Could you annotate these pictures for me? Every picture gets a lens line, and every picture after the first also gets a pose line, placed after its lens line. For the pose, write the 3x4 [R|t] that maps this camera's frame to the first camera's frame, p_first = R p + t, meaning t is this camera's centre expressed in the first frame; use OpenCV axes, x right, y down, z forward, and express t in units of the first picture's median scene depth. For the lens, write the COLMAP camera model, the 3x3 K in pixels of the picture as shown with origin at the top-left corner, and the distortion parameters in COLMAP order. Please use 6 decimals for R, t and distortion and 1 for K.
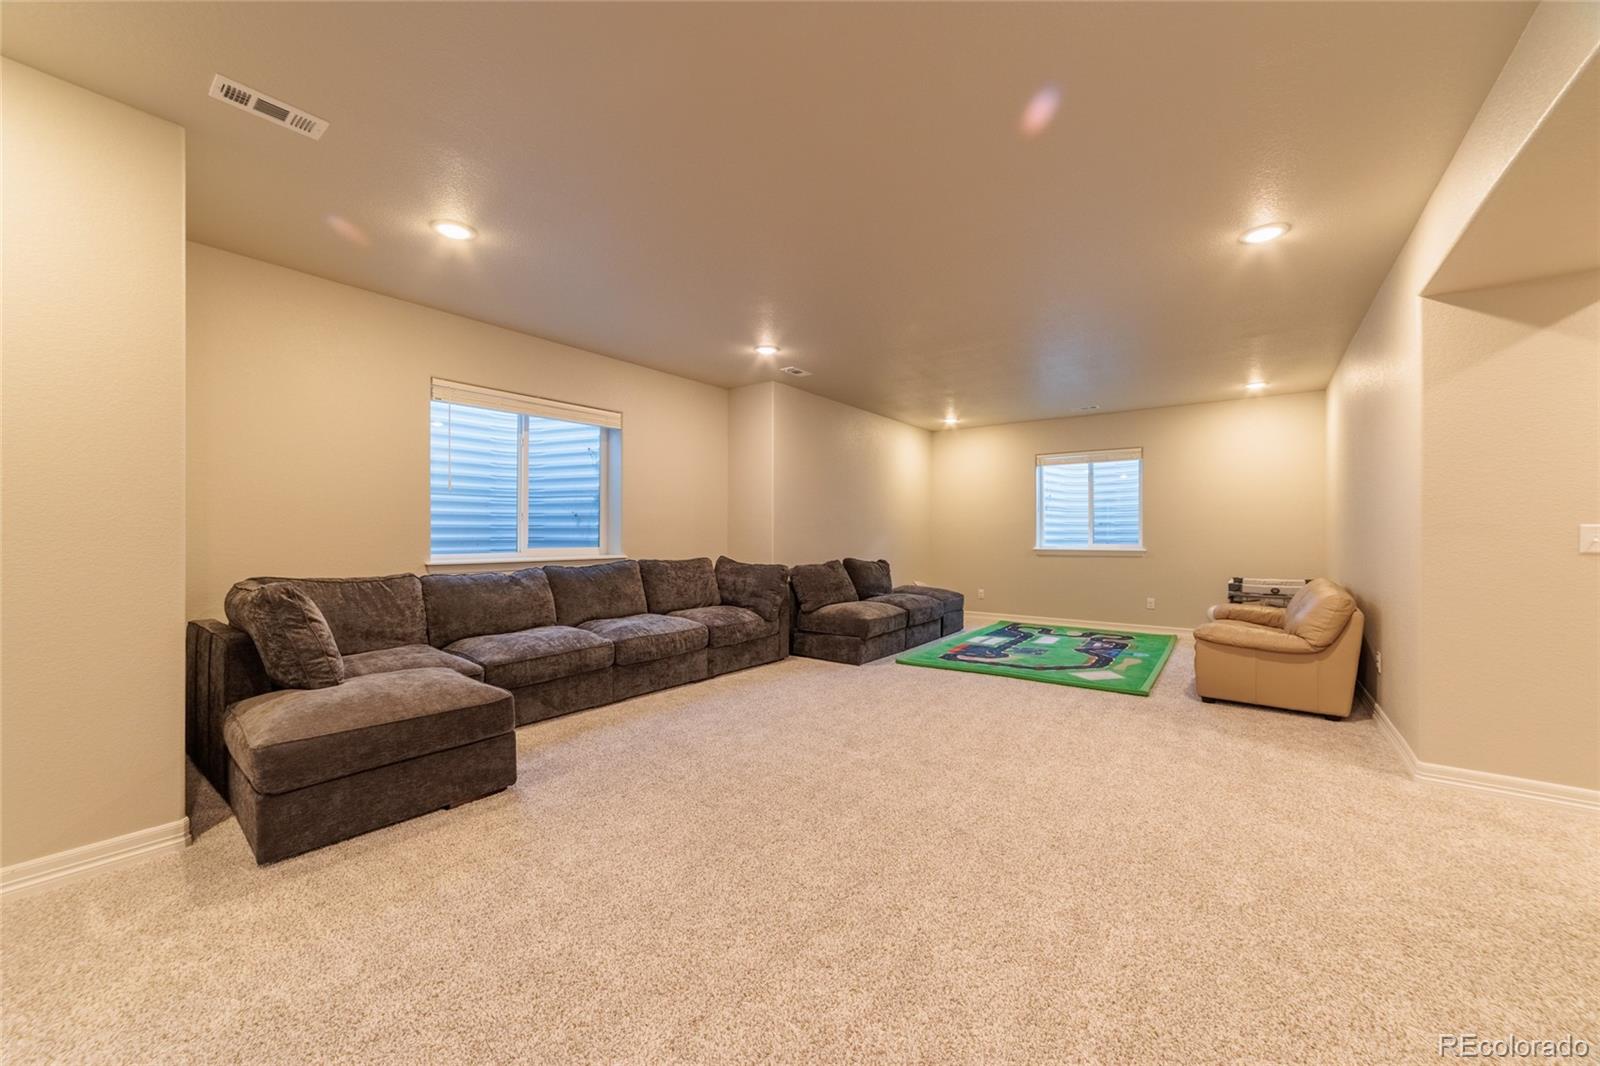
lens RADIAL K [[609.1, 0, 792.0], [0, 609.1, 535.3], [0, 0, 1]] dist [-0.014945, 0.003794]
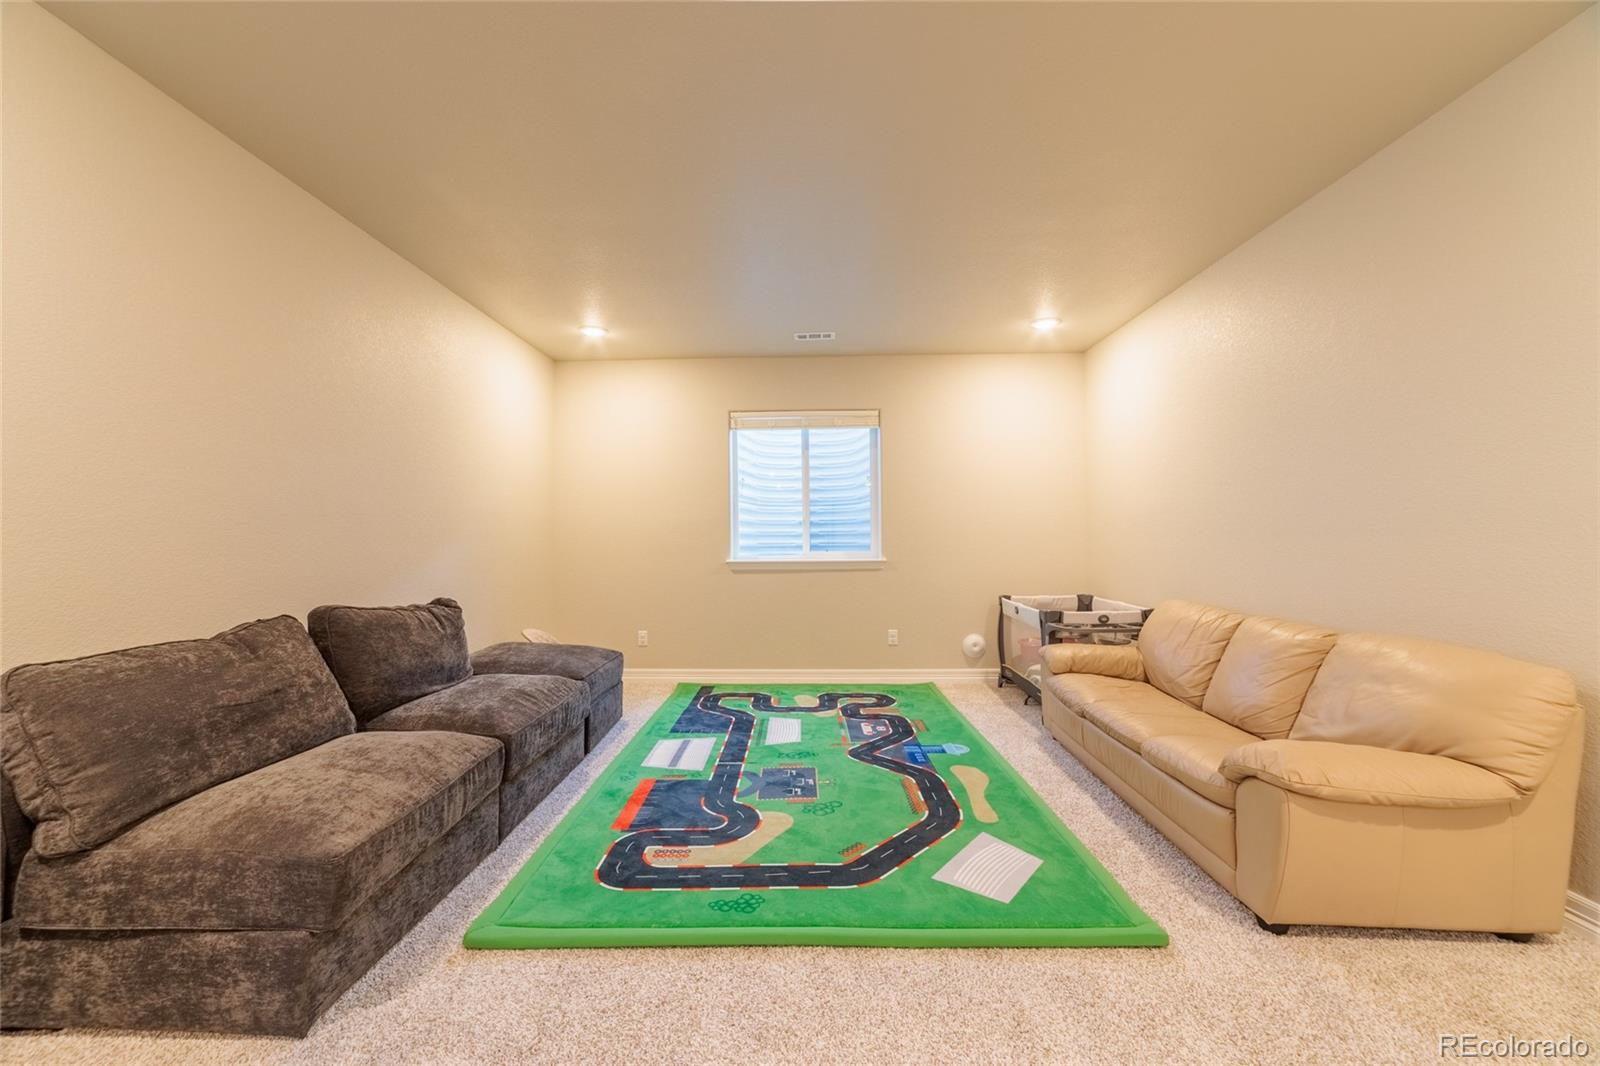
lens RADIAL K [[609.1, 0, 794.7], [0, 609.1, 532.5], [0, 0, 1]] dist [-0.014945, 0.003794]
pose [[0.813434, -0.000363, 0.581657, 0.117653], [0.007756, 0.999918, -0.010222, -0.000139], [-0.581605, 0.012826, 0.813370, 0.589772]]
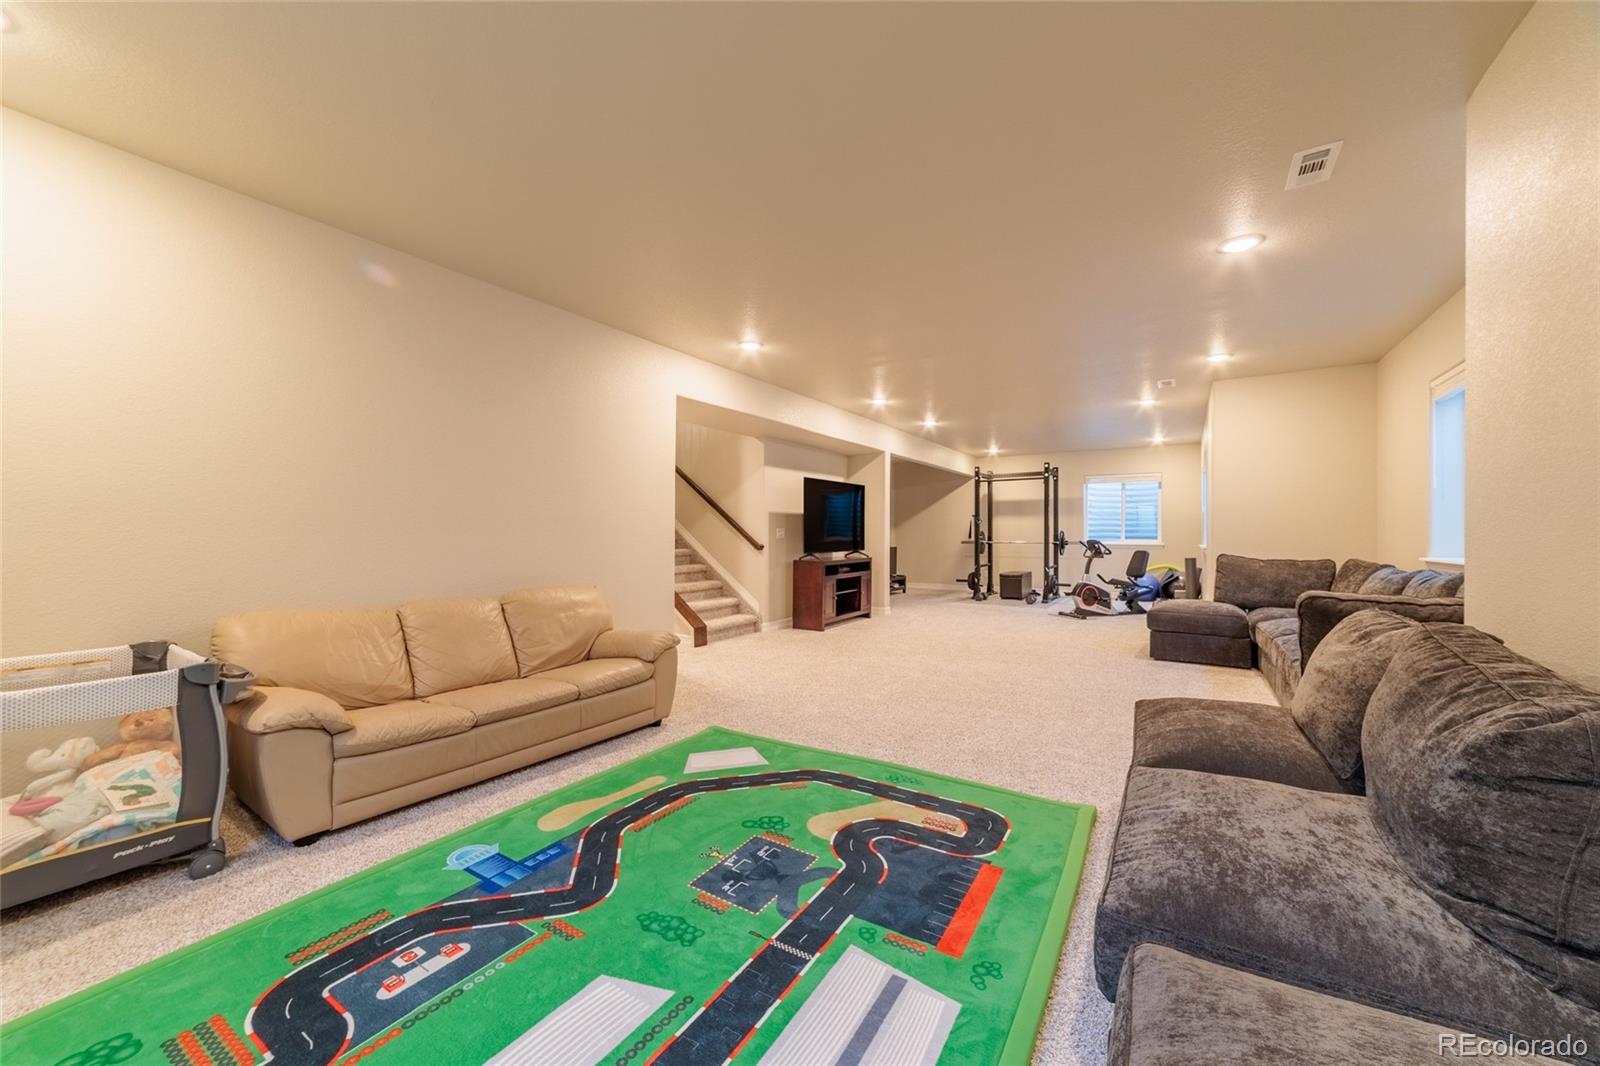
lens RADIAL K [[609.1, 0, 796.8], [0, 609.1, 535.1], [0, 0, 1]] dist [-0.014945, 0.003794]
pose [[-0.997120, -0.002315, -0.075804, 0.386414], [-0.002507, 0.999994, 0.002441, 0.003465], [0.075798, 0.002624, -0.997120, 1.299218]]
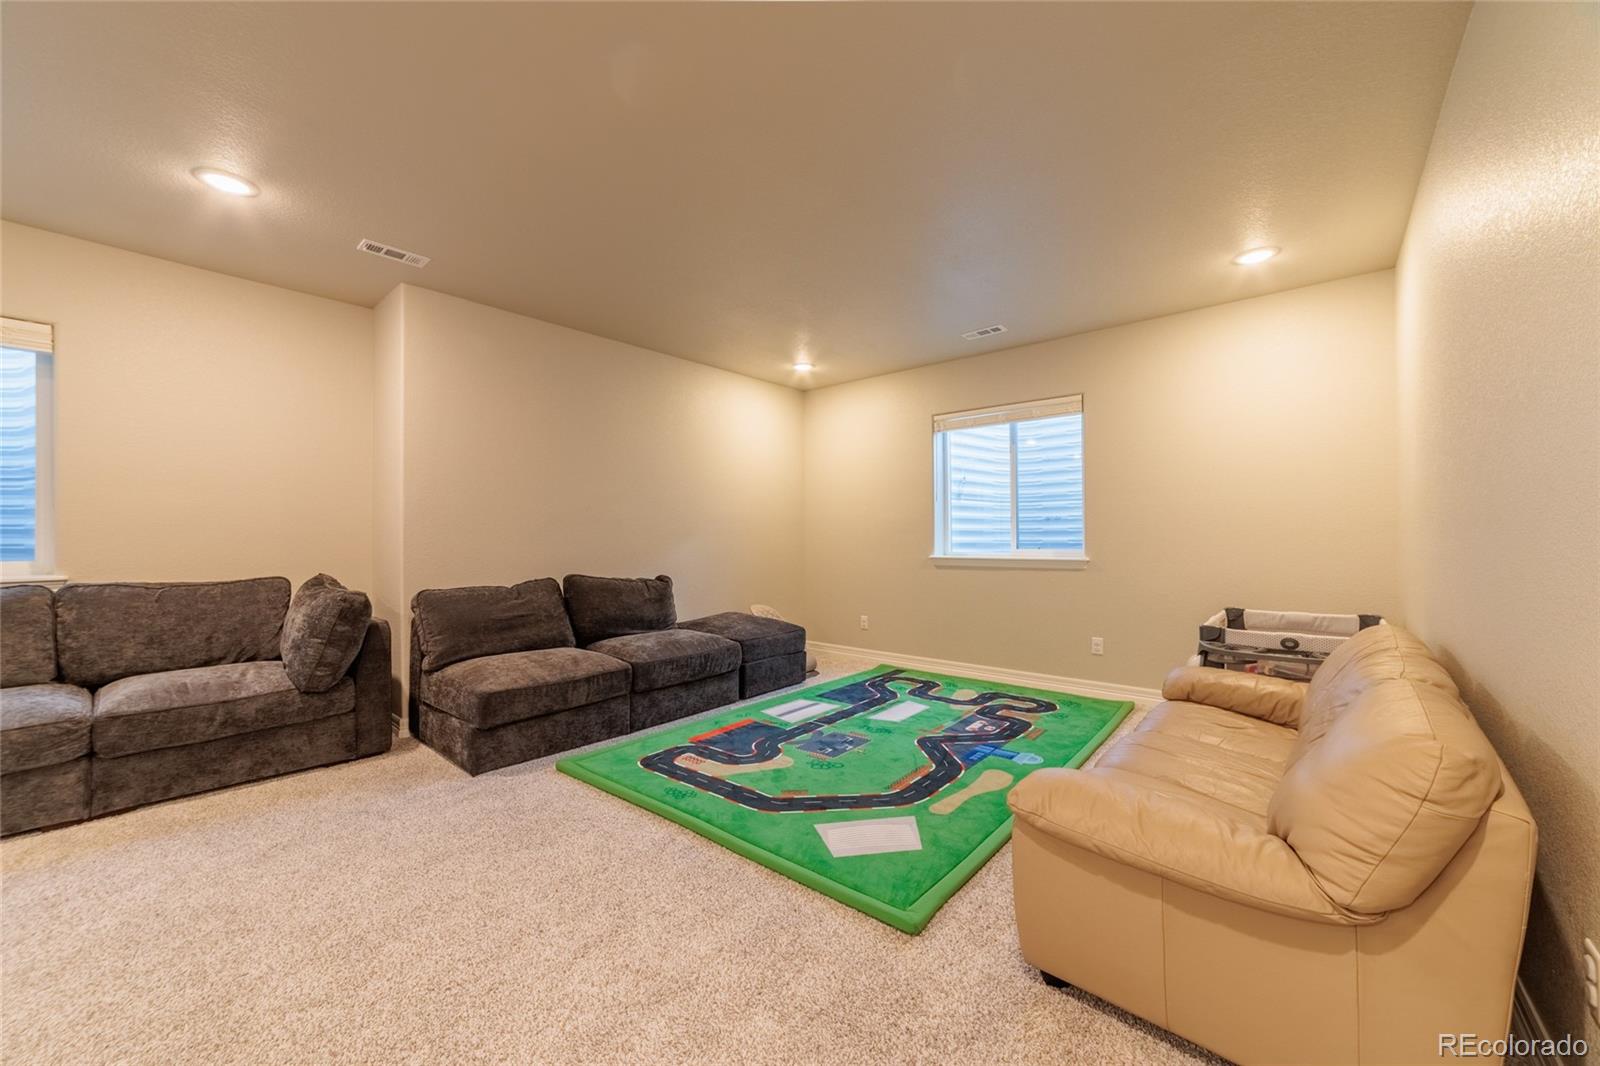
lens RADIAL K [[609.1, 0, 792.5], [0, 609.1, 533.0], [0, 0, 1]] dist [-0.014945, 0.003794]
pose [[0.997507, -0.005067, -0.070380, 0.385467], [0.004400, 0.999944, -0.009639, 0.002792], [0.070425, 0.009305, 0.997474, 0.428064]]
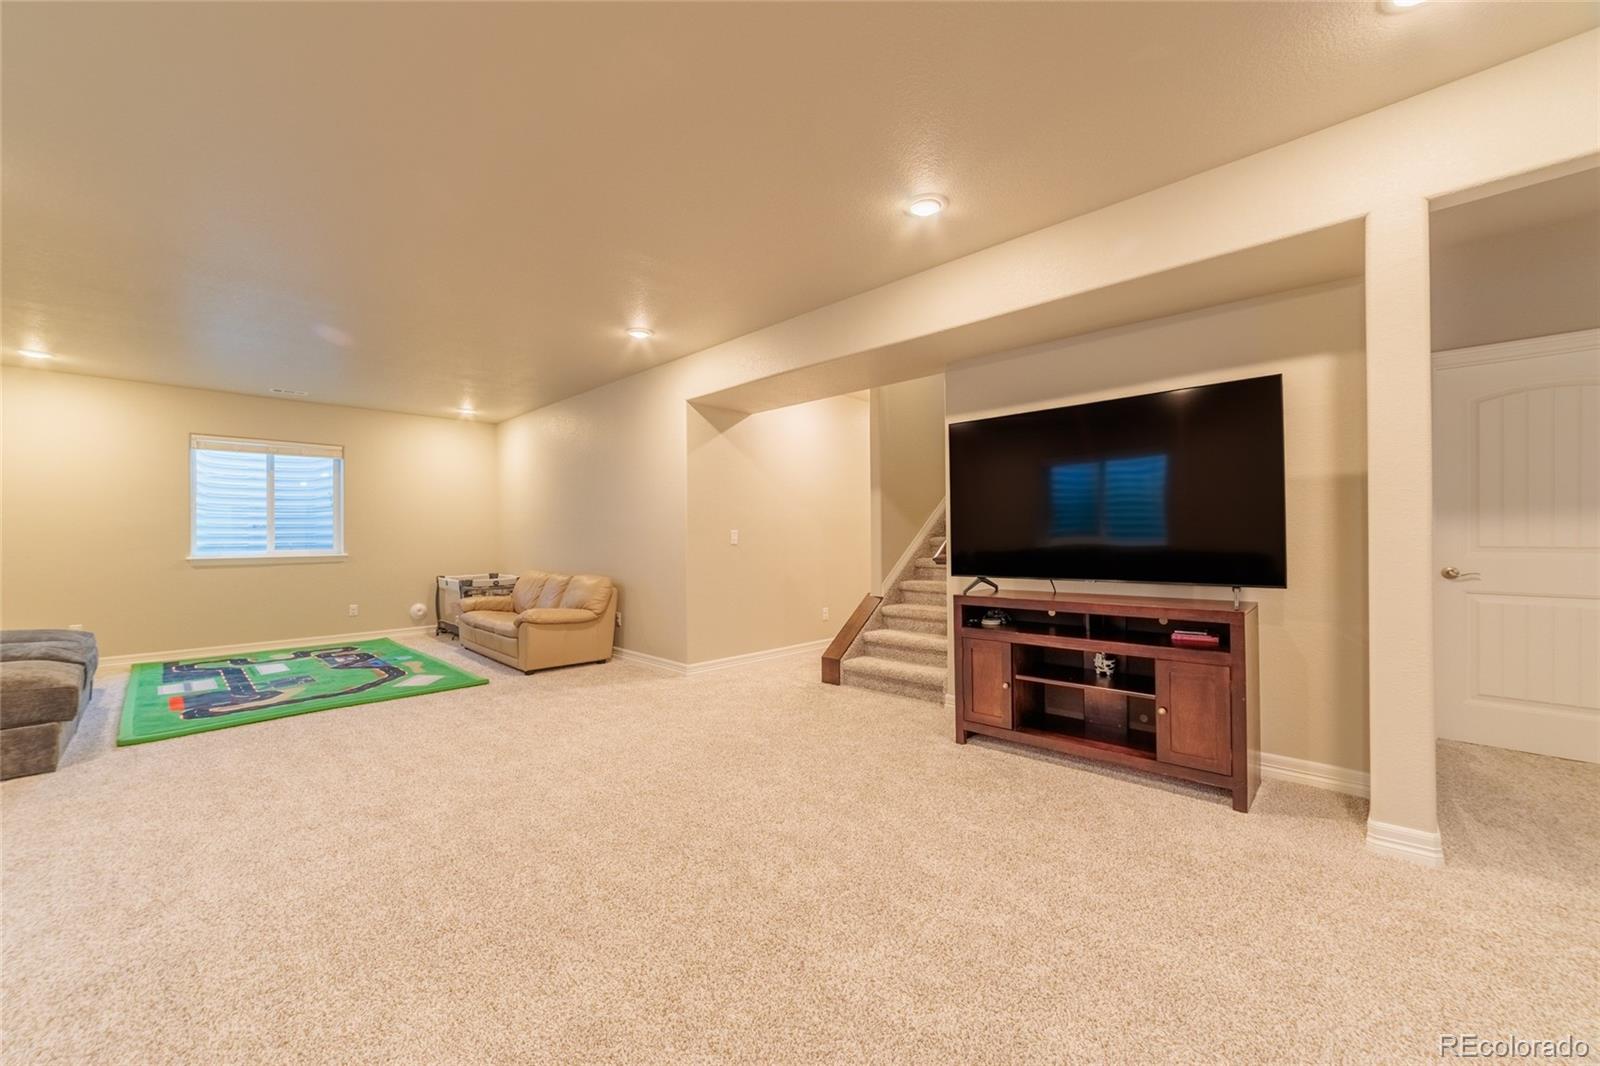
lens RADIAL K [[609.1, 0, 792.9], [0, 609.1, 534.0], [0, 0, 1]] dist [-0.014945, 0.003794]
pose [[0.126102, 0.002325, 0.992015, -0.320101], [0.008564, 0.999957, -0.003433, 0.000881], [-0.991980, 0.008928, 0.126077, 0.218788]]
